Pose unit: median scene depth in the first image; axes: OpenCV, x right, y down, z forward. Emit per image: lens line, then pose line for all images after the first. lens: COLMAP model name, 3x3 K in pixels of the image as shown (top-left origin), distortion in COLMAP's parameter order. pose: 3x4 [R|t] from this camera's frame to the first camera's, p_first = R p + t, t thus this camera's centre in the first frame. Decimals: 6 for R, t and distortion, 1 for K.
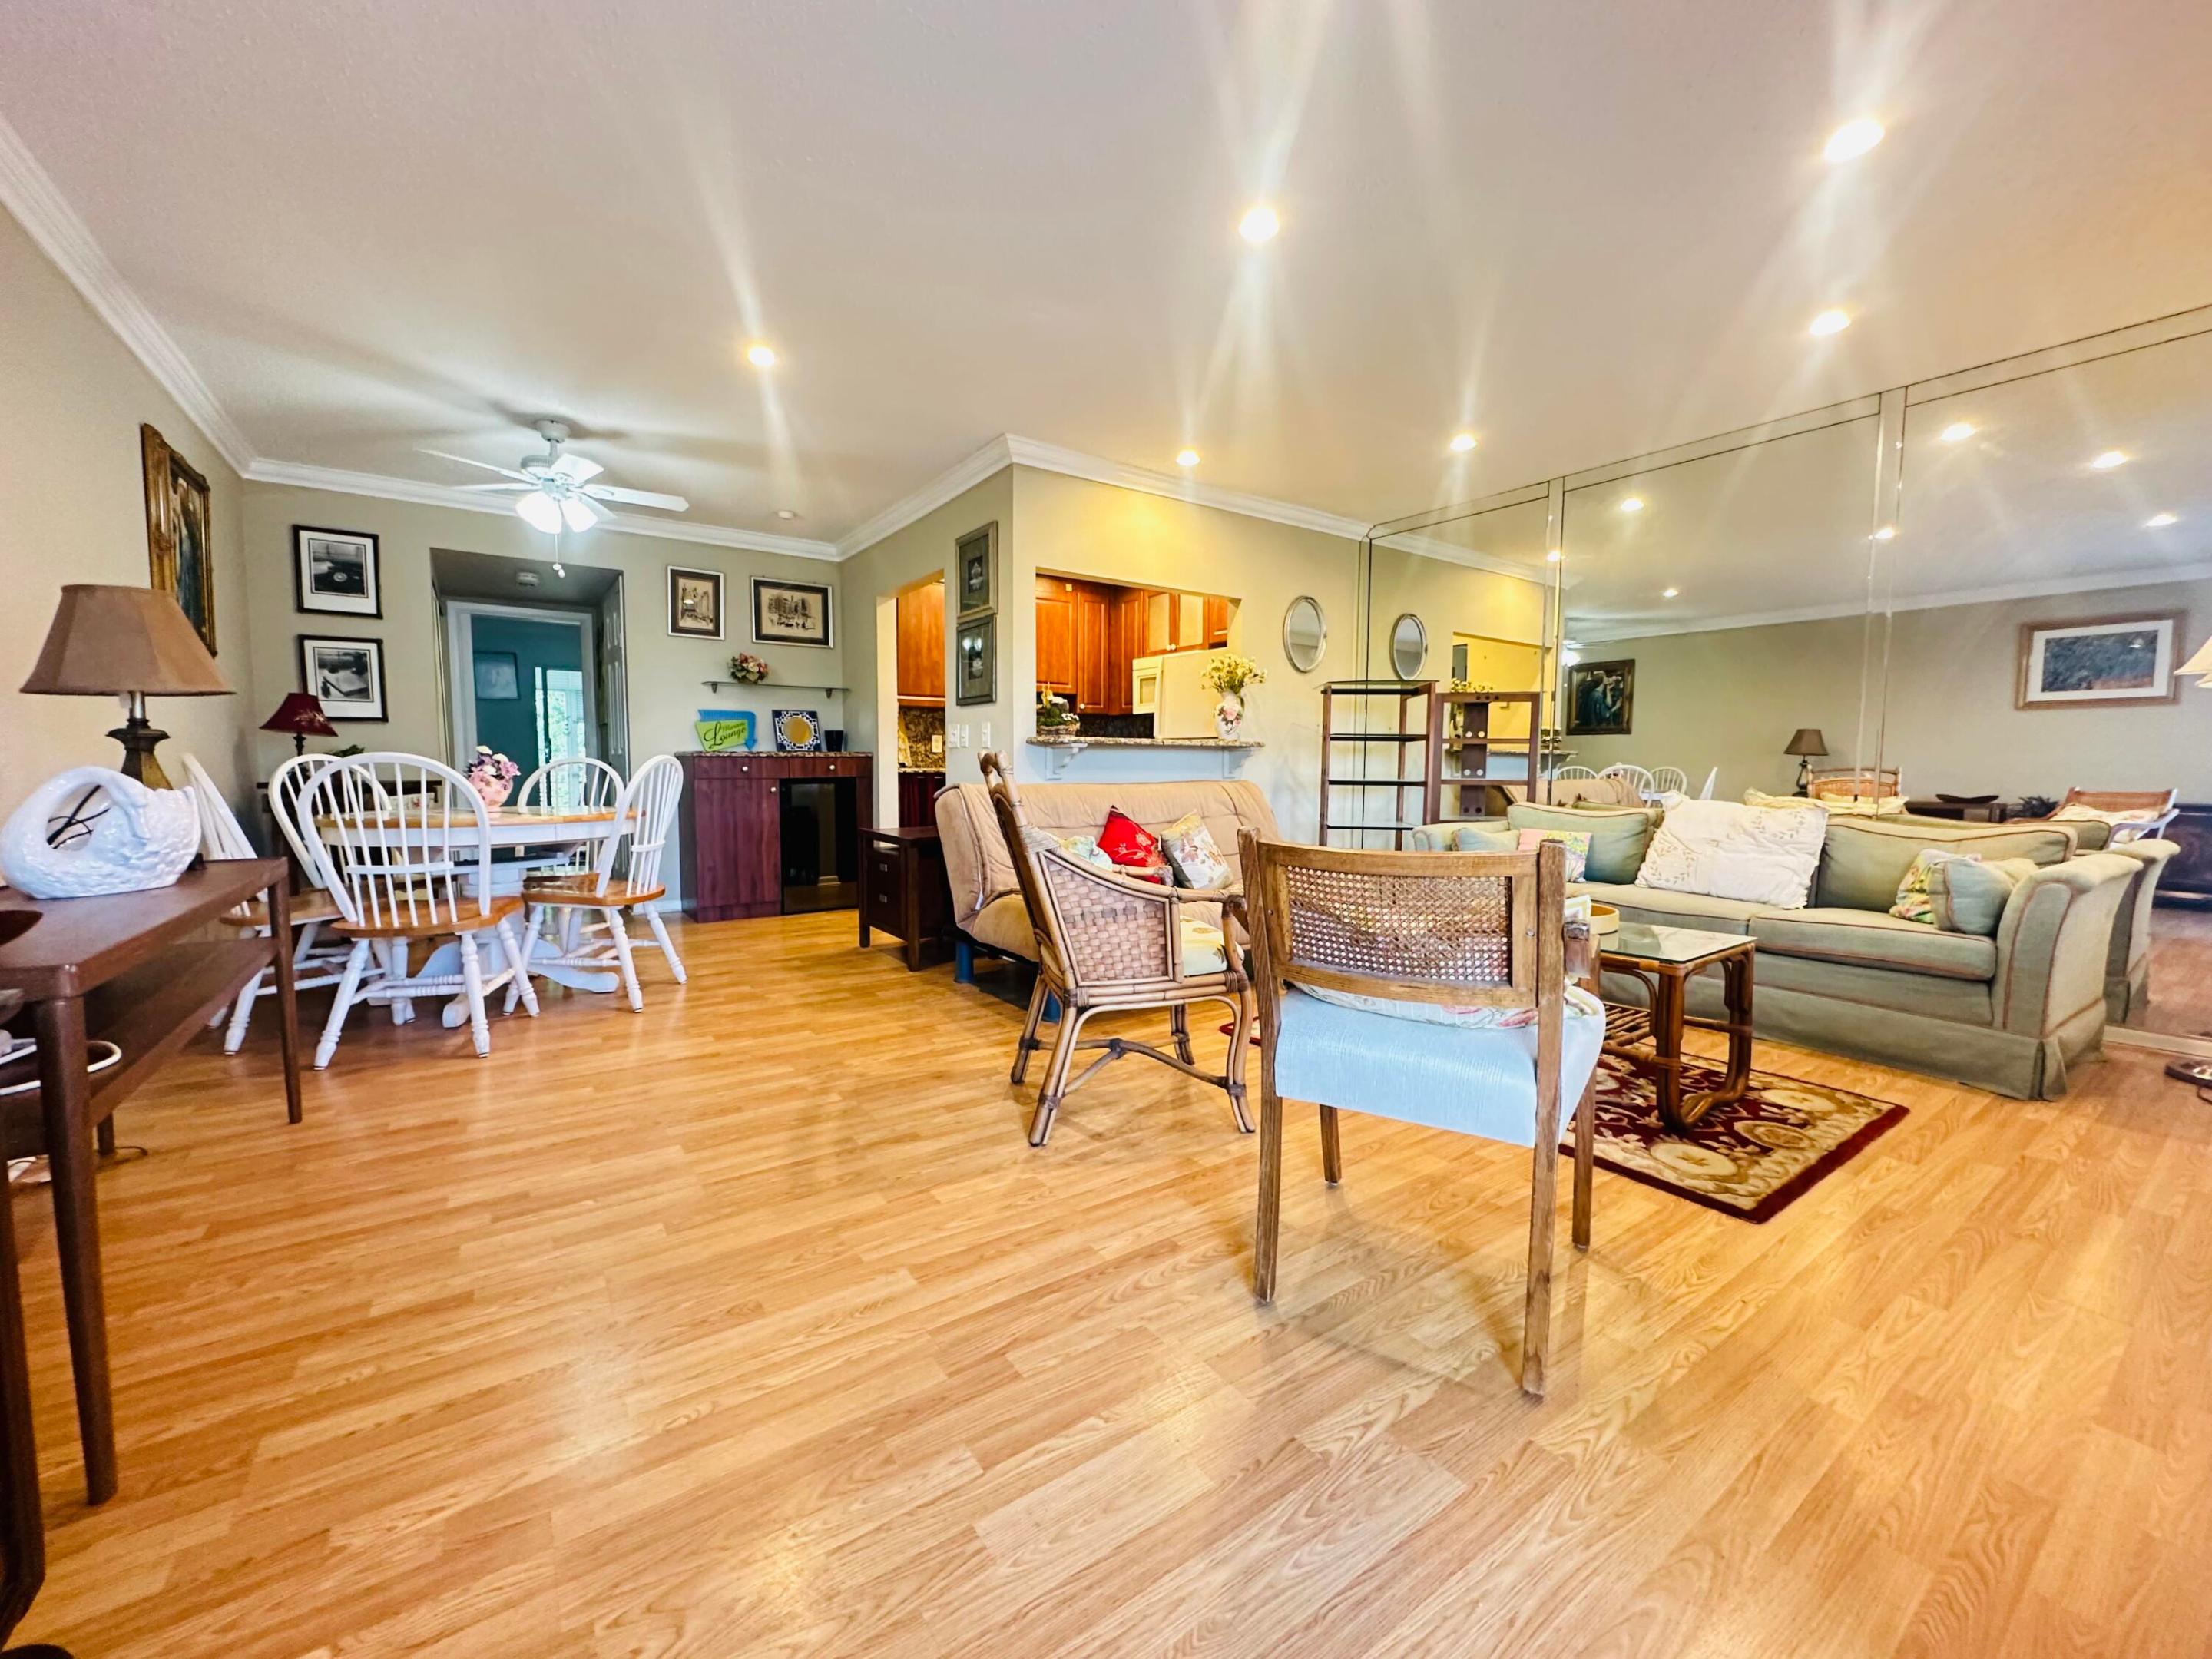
lens RADIAL K [[882.5, 0, 1106.0], [0, 882.5, 829.5], [0, 0, 1]] dist [-0.002392, 0.000735]
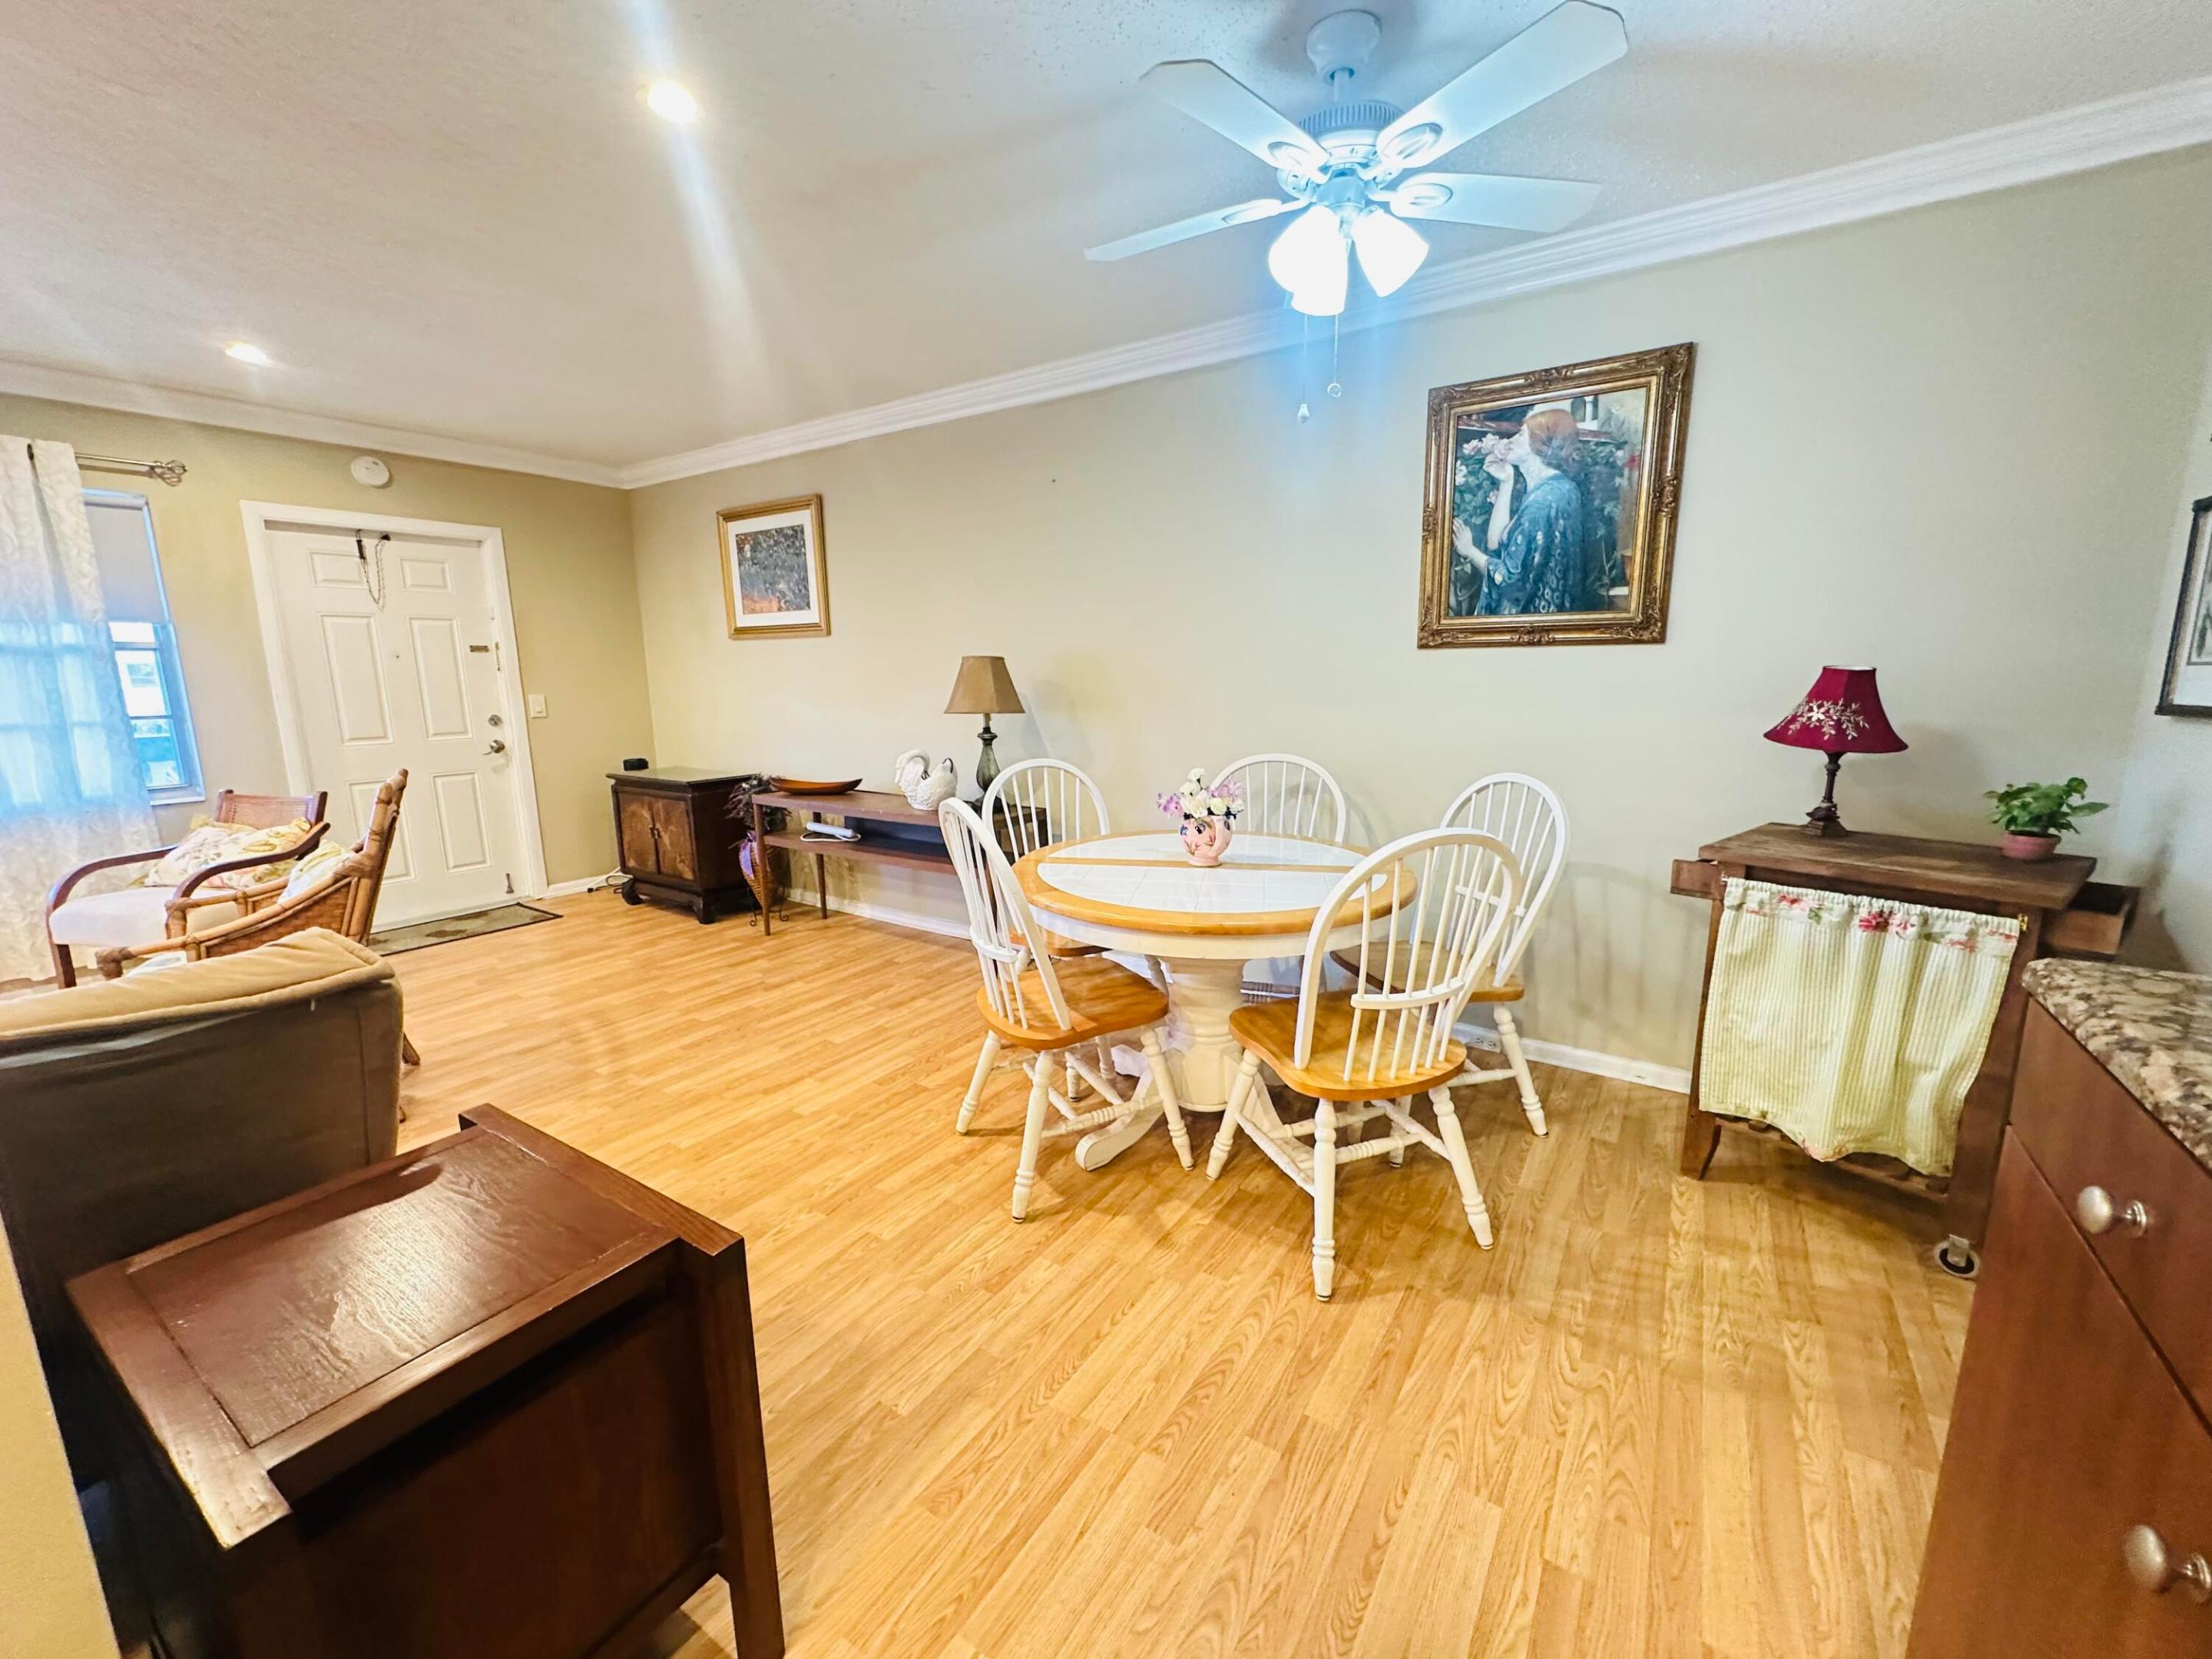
lens RADIAL K [[882.5, 0, 1106.0], [0, 882.5, 829.5], [0, 0, 1]] dist [-0.002392, 0.000735]
pose [[-0.931378, 0.070808, -0.357100, -0.283456], [-0.021578, 0.968441, 0.248305, -0.159504], [0.363413, 0.238972, -0.900458, 1.174107]]
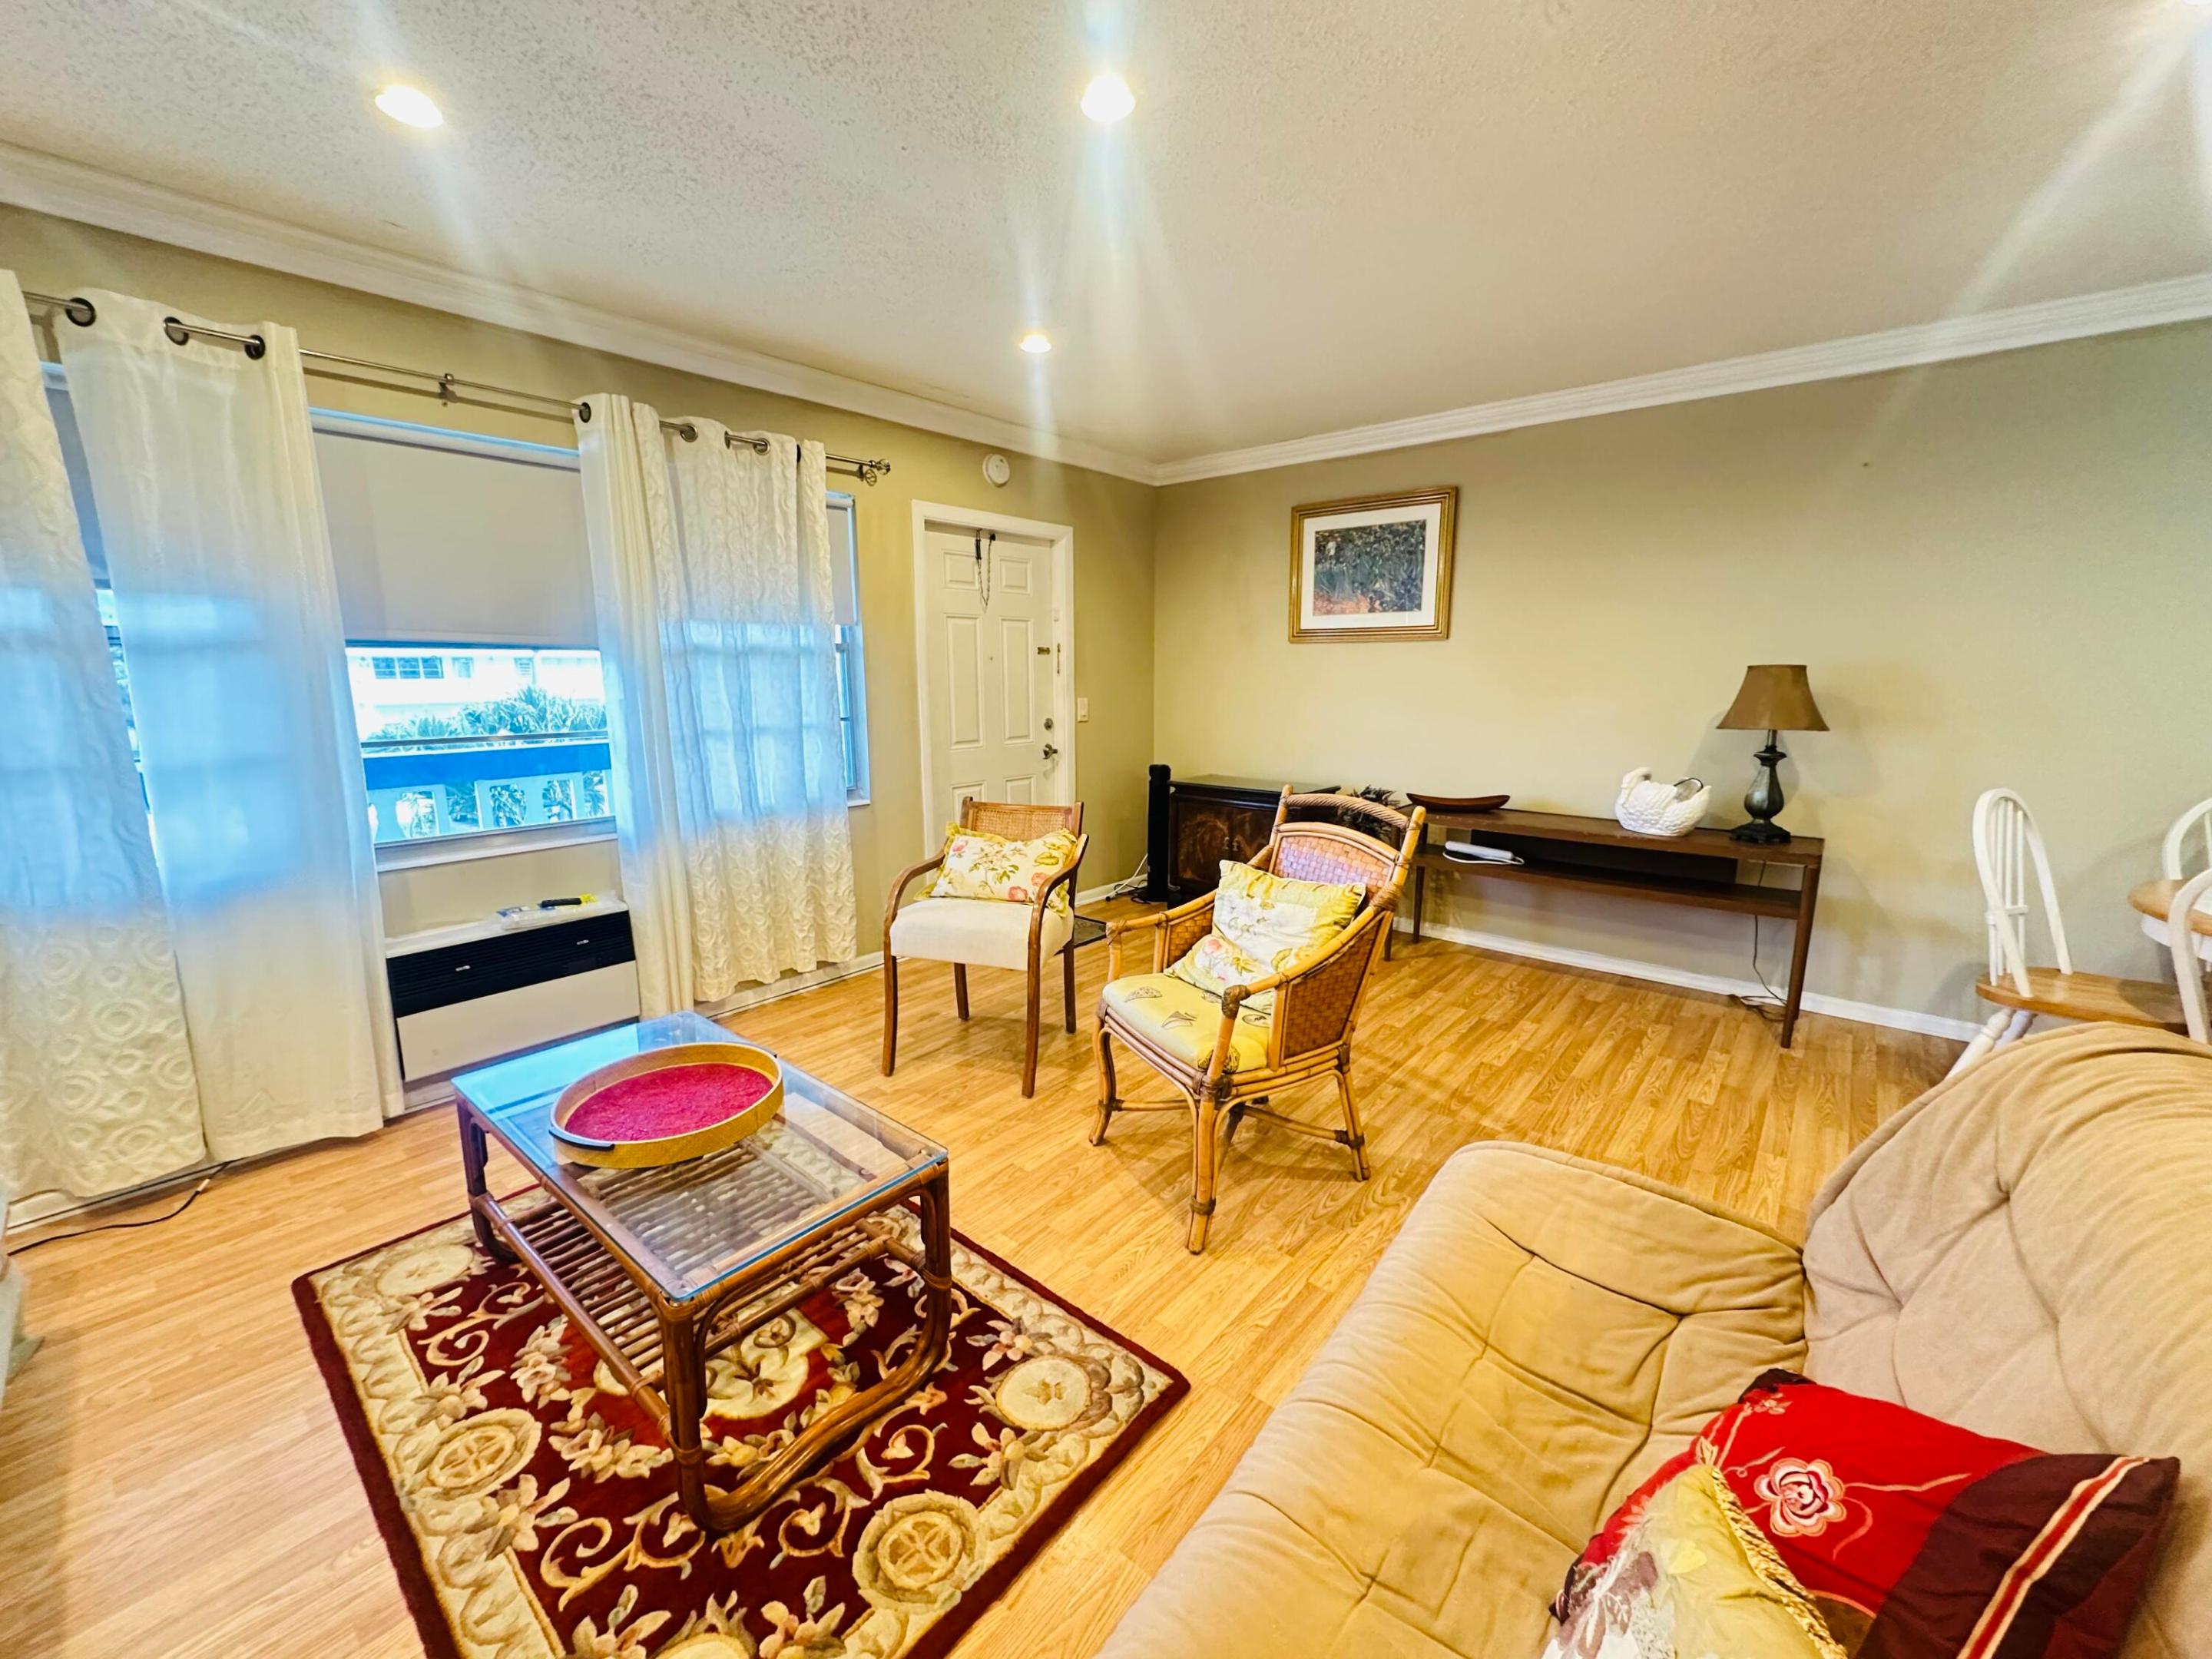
lens RADIAL K [[882.5, 0, 1106.0], [0, 882.5, 829.5], [0, 0, 1]] dist [-0.002392, 0.000735]
pose [[-0.967100, 0.043998, -0.250564, 0.198499], [-0.021262, 0.967505, 0.251955, -0.150224], [0.253508, 0.248993, -0.934739, 0.944147]]
